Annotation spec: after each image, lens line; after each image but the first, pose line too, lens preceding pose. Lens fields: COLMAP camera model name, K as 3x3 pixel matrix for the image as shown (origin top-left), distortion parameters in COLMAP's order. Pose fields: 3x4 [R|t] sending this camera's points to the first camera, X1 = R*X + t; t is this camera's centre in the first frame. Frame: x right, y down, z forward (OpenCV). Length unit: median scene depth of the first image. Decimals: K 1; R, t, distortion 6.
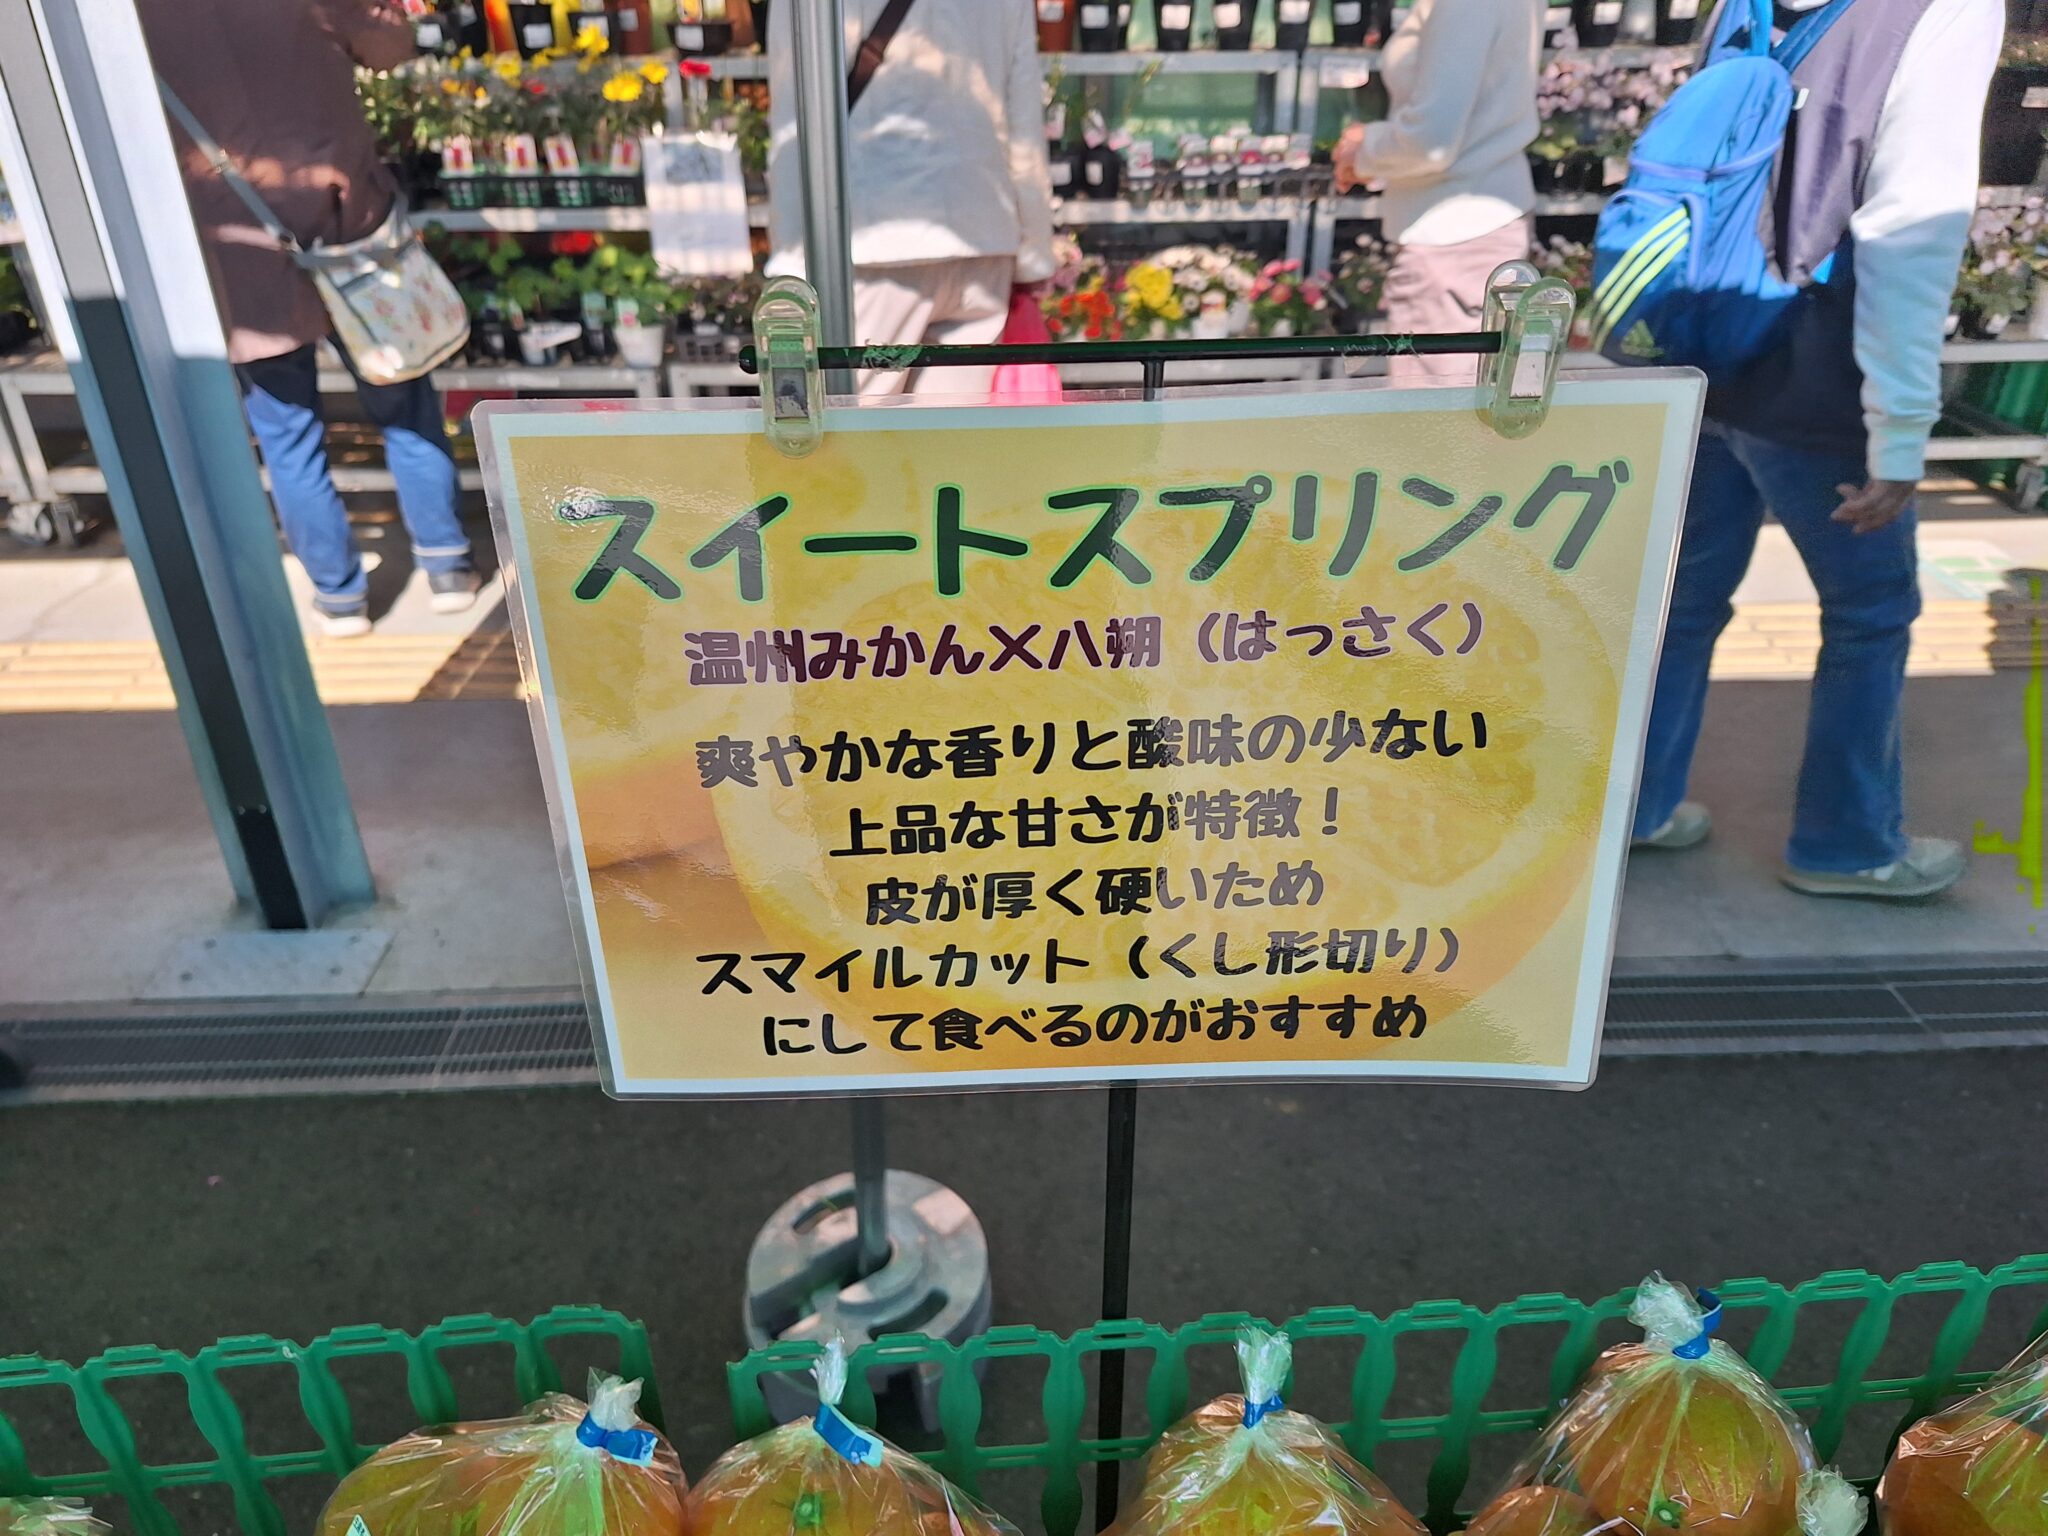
lens RADIAL K [[1465.3, 0, 1016.1], [0, 1465.3, 768.9], [0, 0, 1]] dist [0.010899, -0.009734]
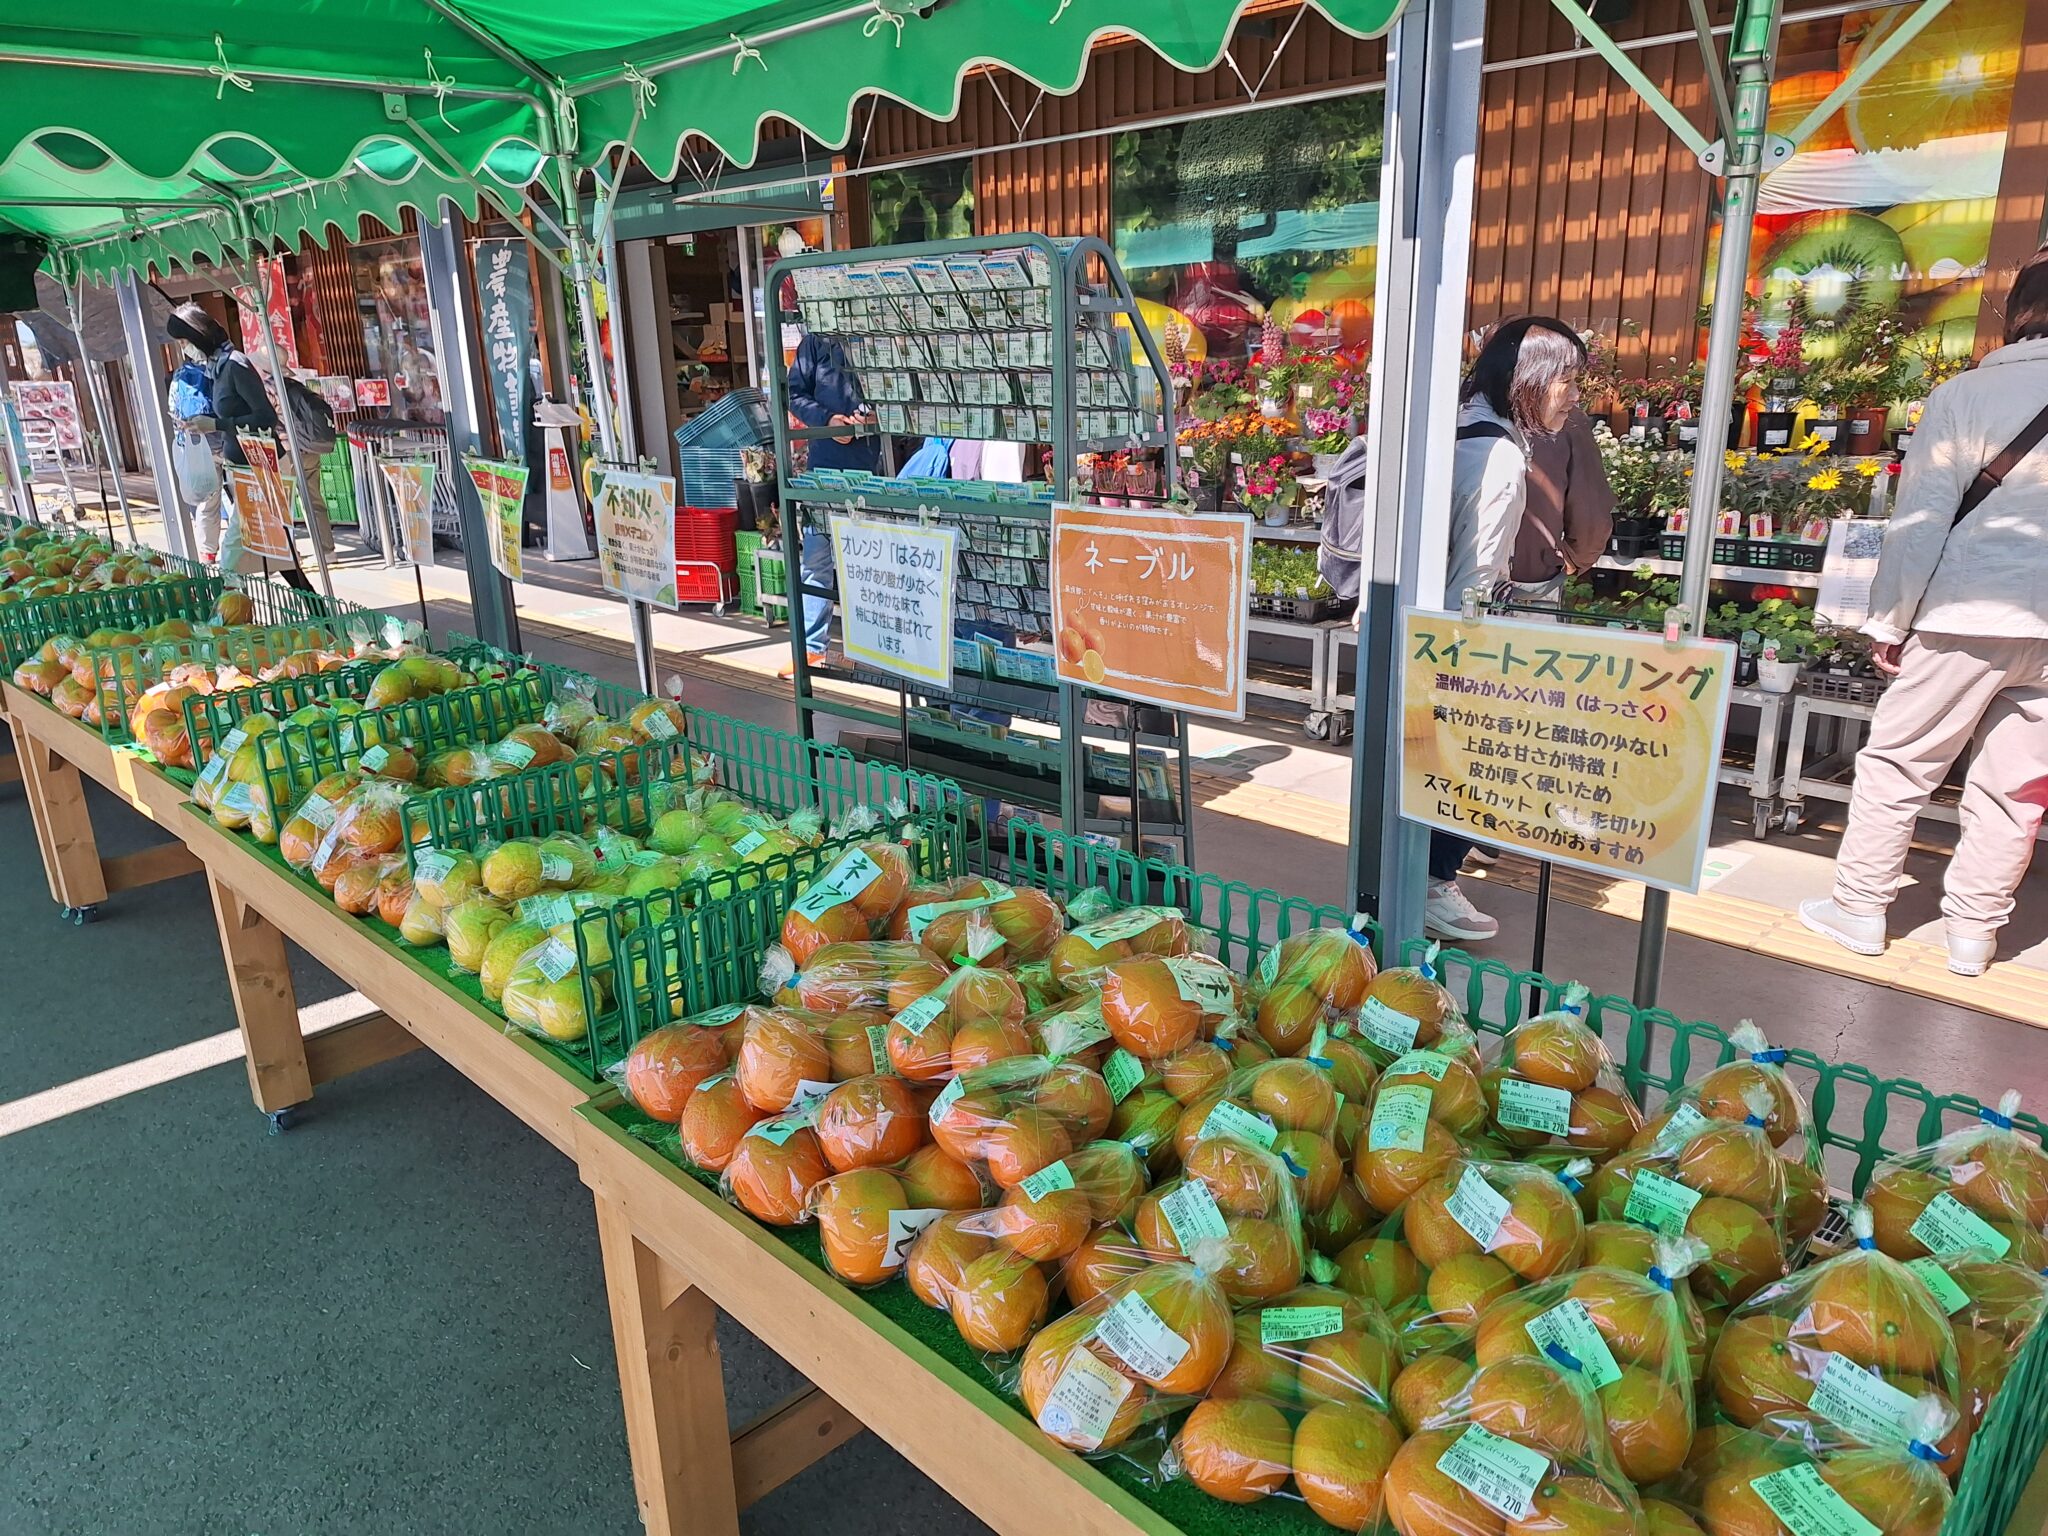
lens RADIAL K [[1465.3, 0, 1020.6], [0, 1465.3, 770.0], [0, 0, 1]] dist [0.010899, -0.009734]
pose [[0.680506, 0.201996, -0.704350, 1.512272], [-0.346693, 0.935608, -0.066639, 0.655421], [0.645535, 0.289542, 0.706718, -1.930186]]
